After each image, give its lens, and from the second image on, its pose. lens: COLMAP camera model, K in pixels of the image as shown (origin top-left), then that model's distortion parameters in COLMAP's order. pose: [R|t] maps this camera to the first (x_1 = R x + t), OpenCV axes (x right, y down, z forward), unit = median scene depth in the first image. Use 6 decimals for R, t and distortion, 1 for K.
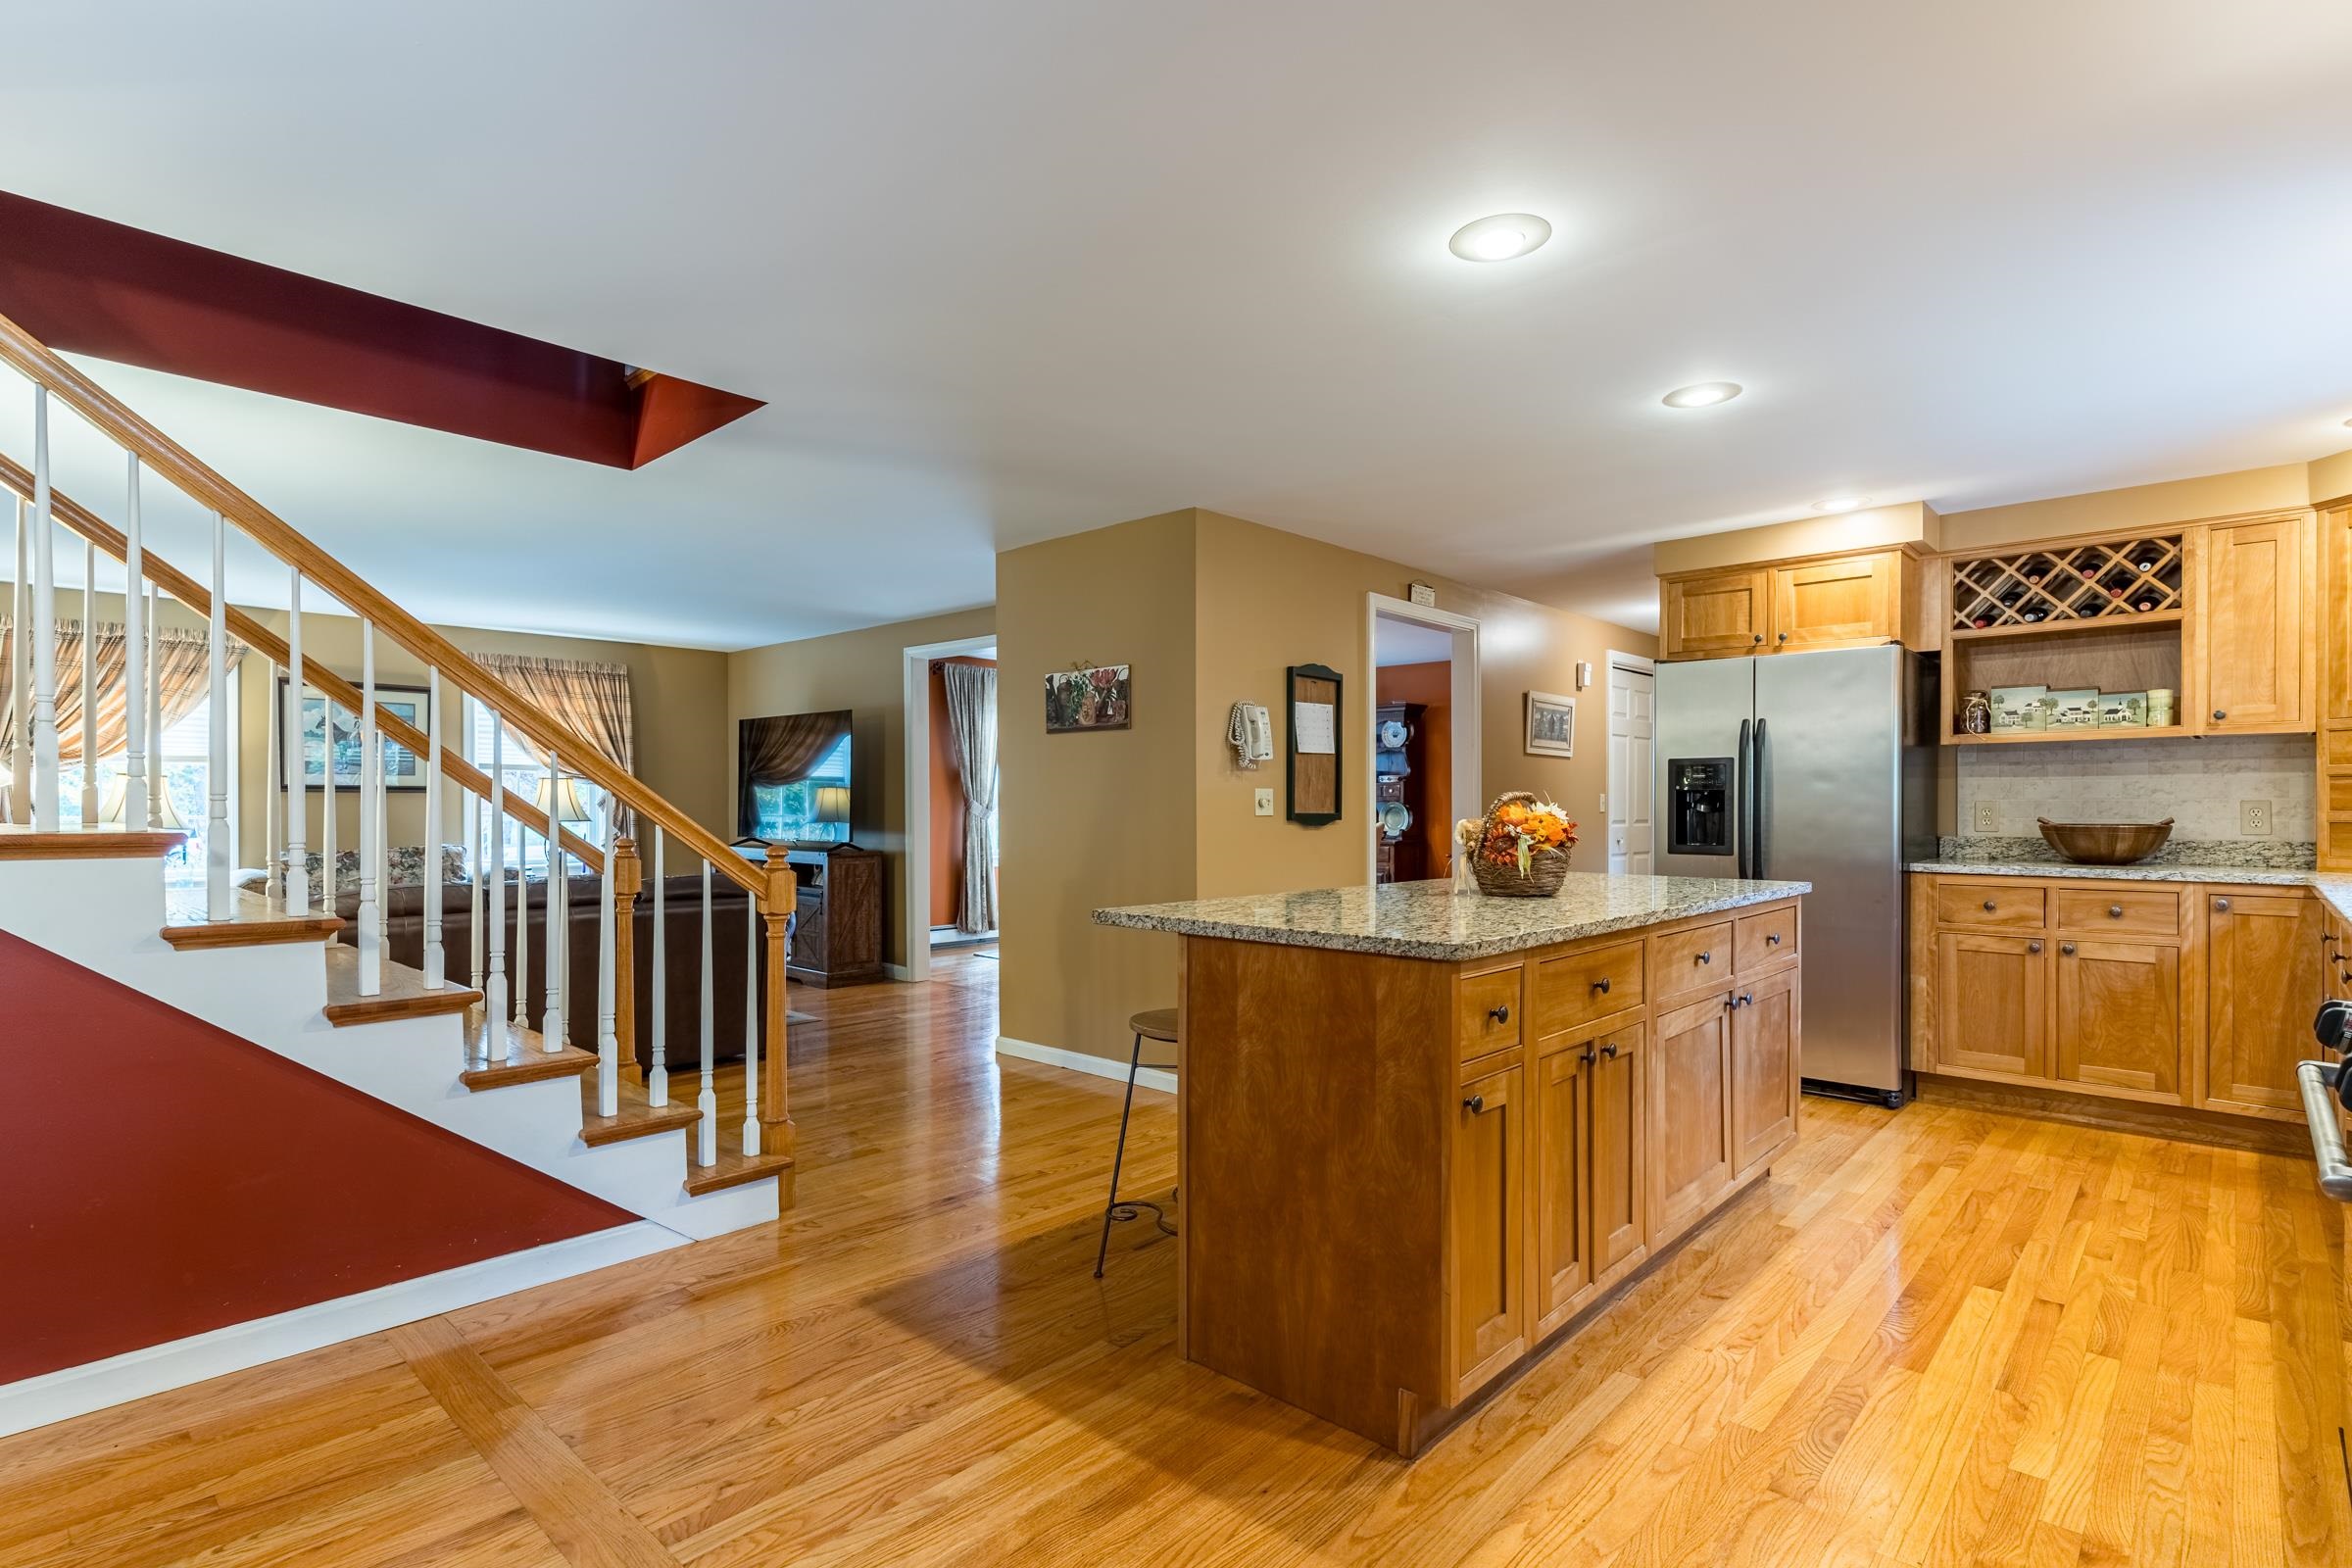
lens RADIAL K [[1148.6, 0, 1168.6], [0, 1148.6, 811.0], [0, 0, 1]] dist [-0.000768, 0.000466]
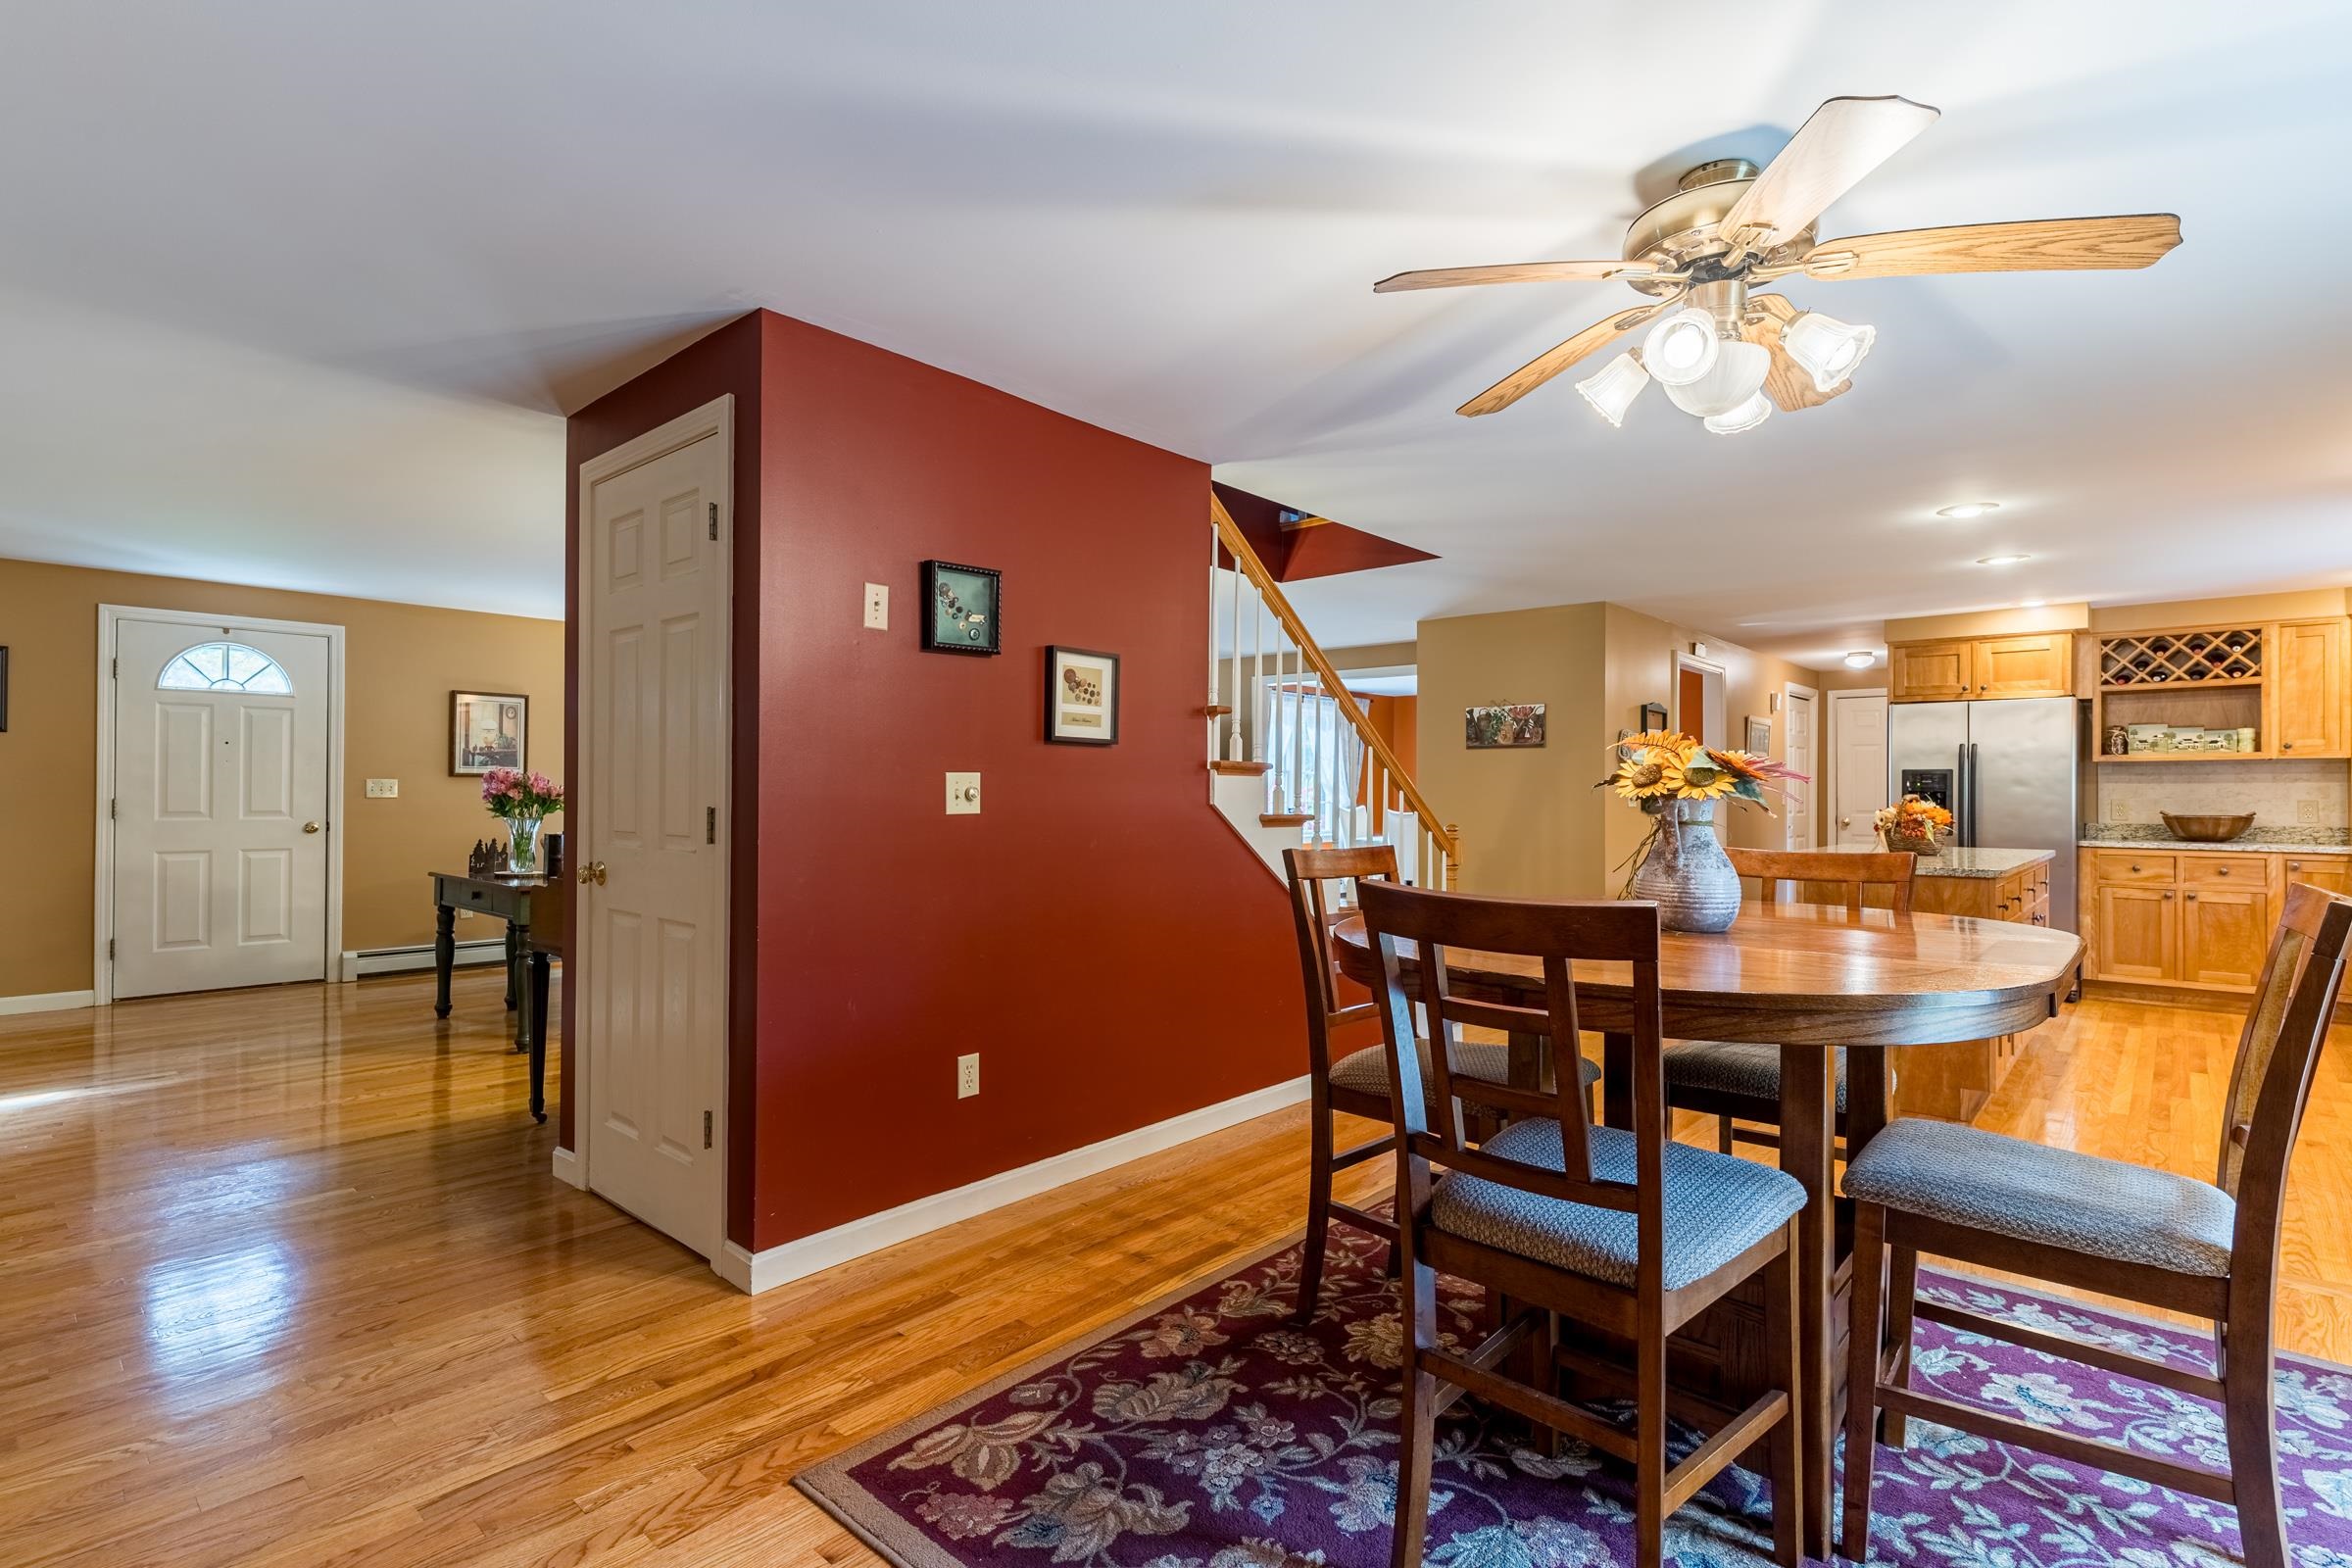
lens RADIAL K [[1119.6, 0, 1176.2], [0, 1119.6, 785.9], [0, 0, 1]] dist [0.002043, 0.000309]
pose [[0.999759, 0.005137, 0.021349, -0.582225], [-0.004872, 0.999911, -0.012442, -0.002587], [-0.021411, 0.012335, 0.999695, -0.456392]]
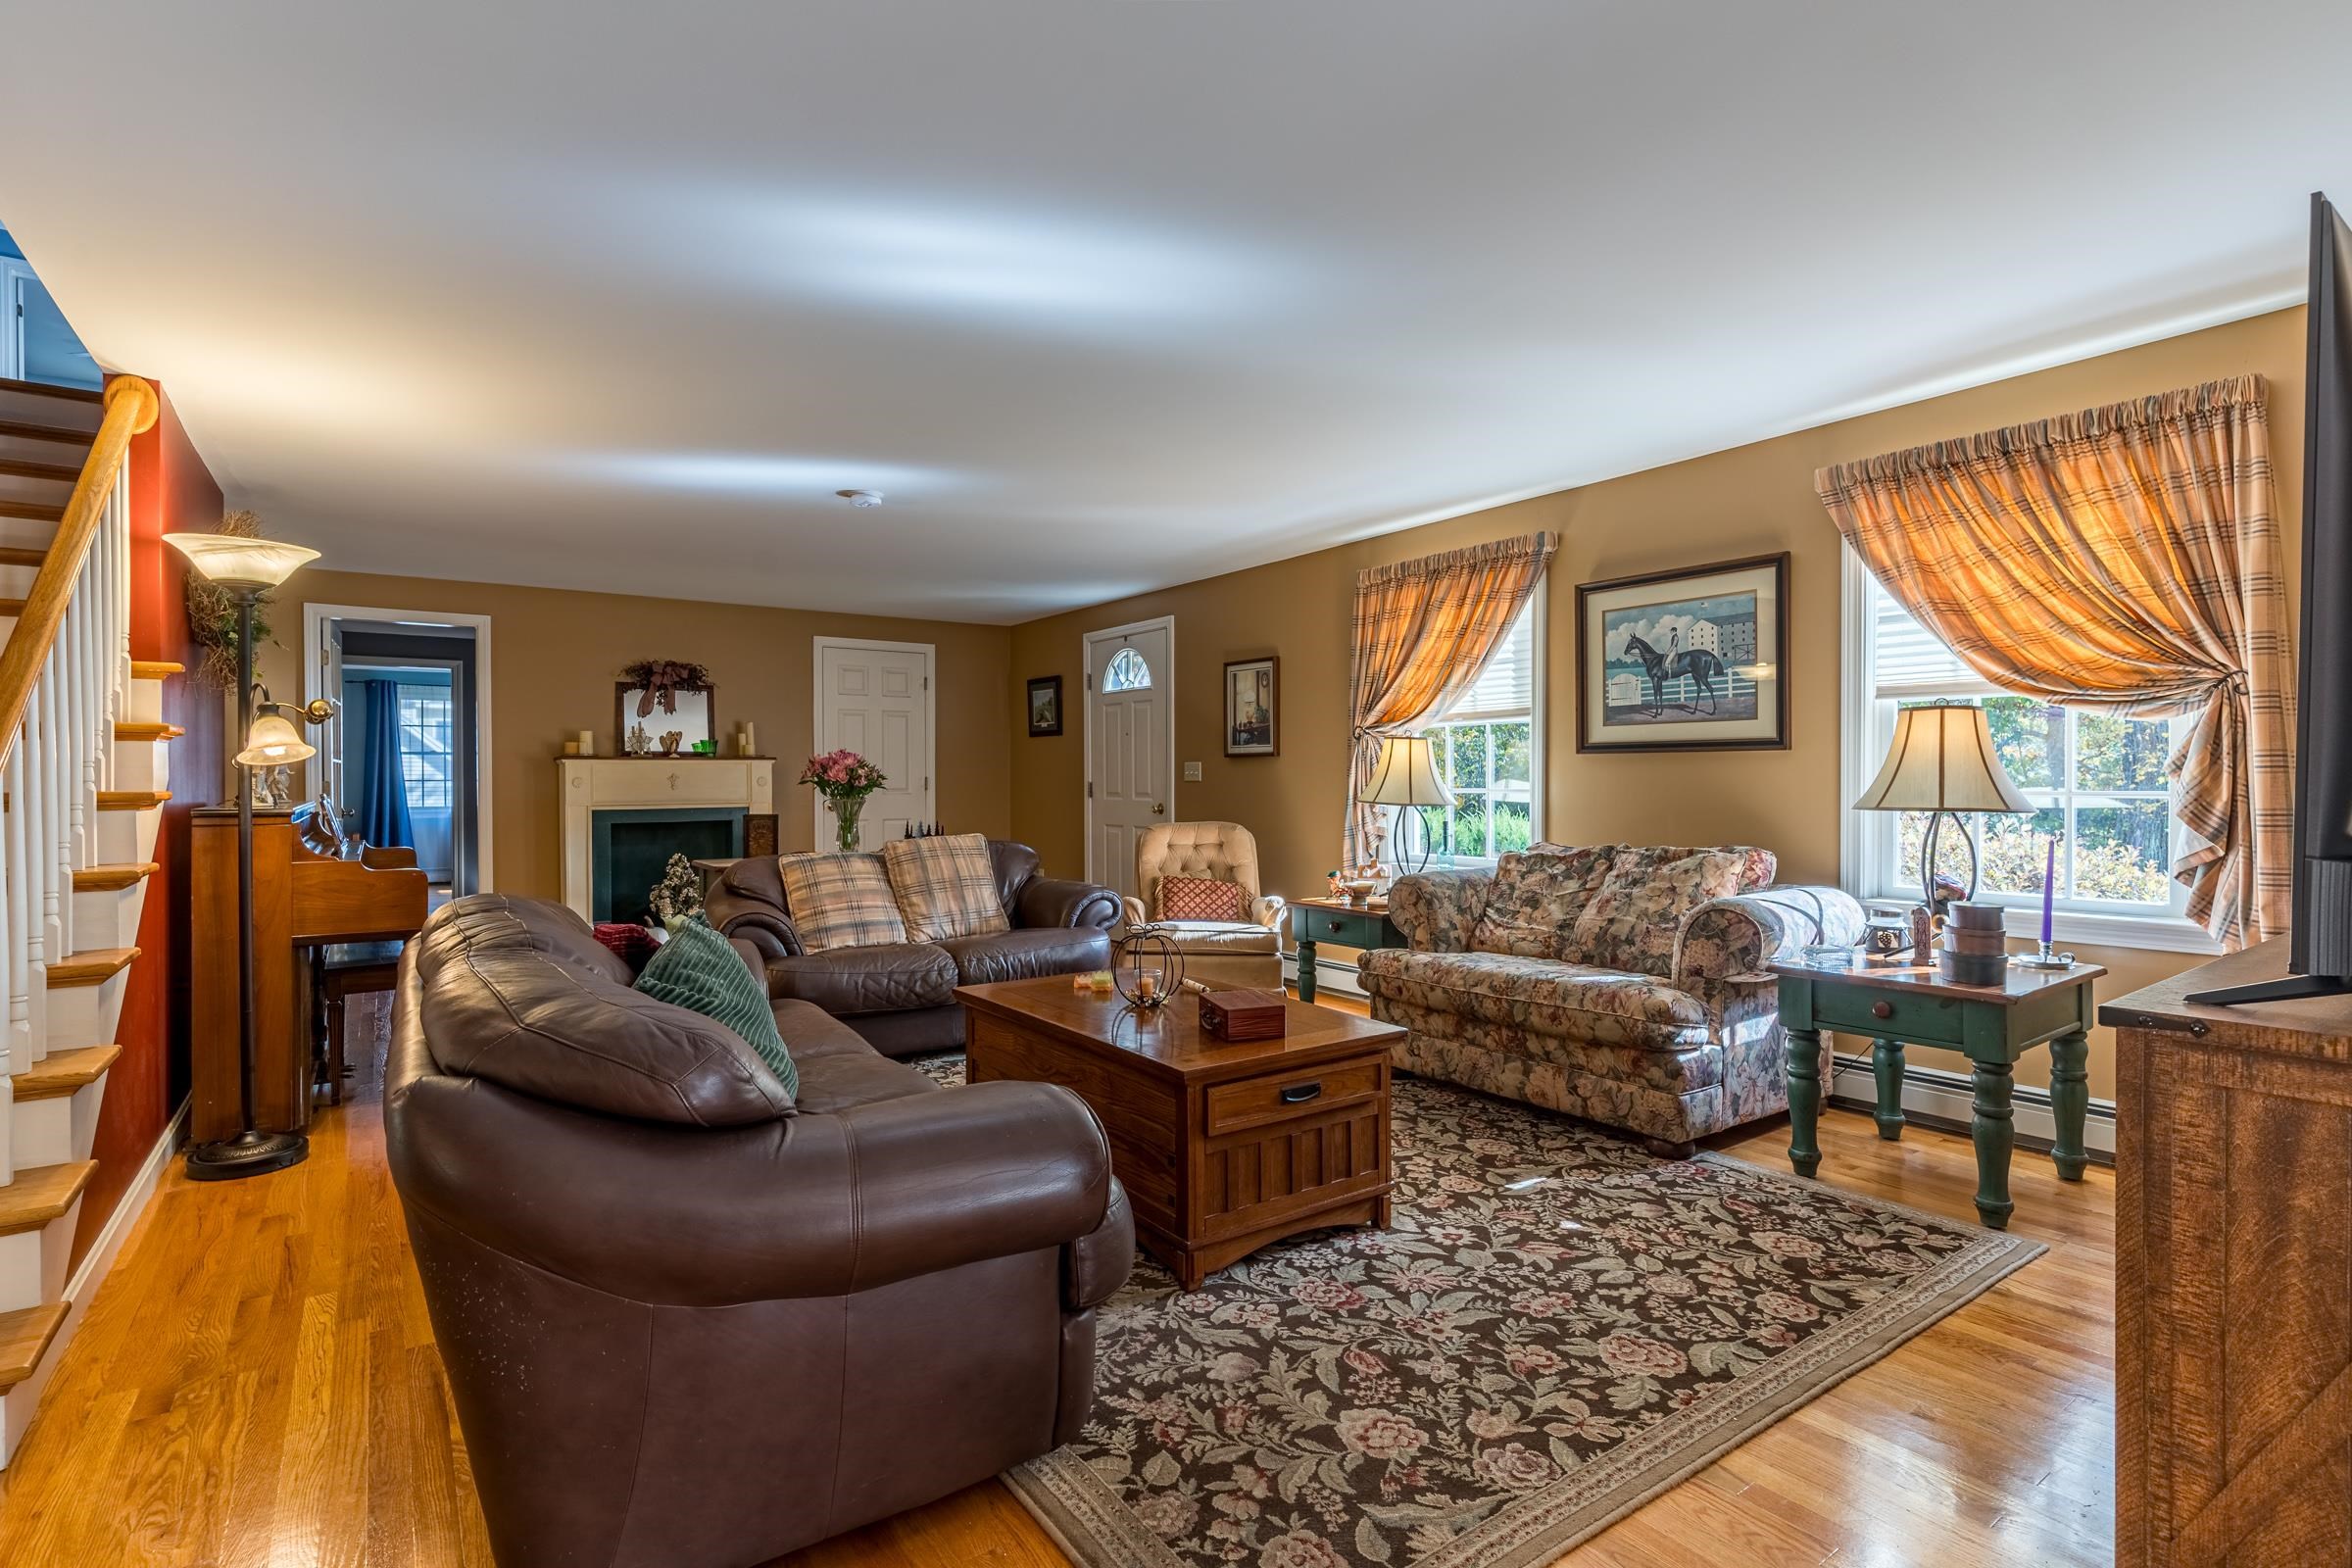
lens RADIAL K [[1119.6, 0, 1176.2], [0, 1119.6, 785.9], [0, 0, 1]] dist [0.002043, 0.000309]
pose [[-0.197642, 0.004935, -0.980262, -0.132464], [-0.004578, 0.999972, 0.005957, -0.002086], [0.980264, 0.005665, -0.197614, 1.433136]]
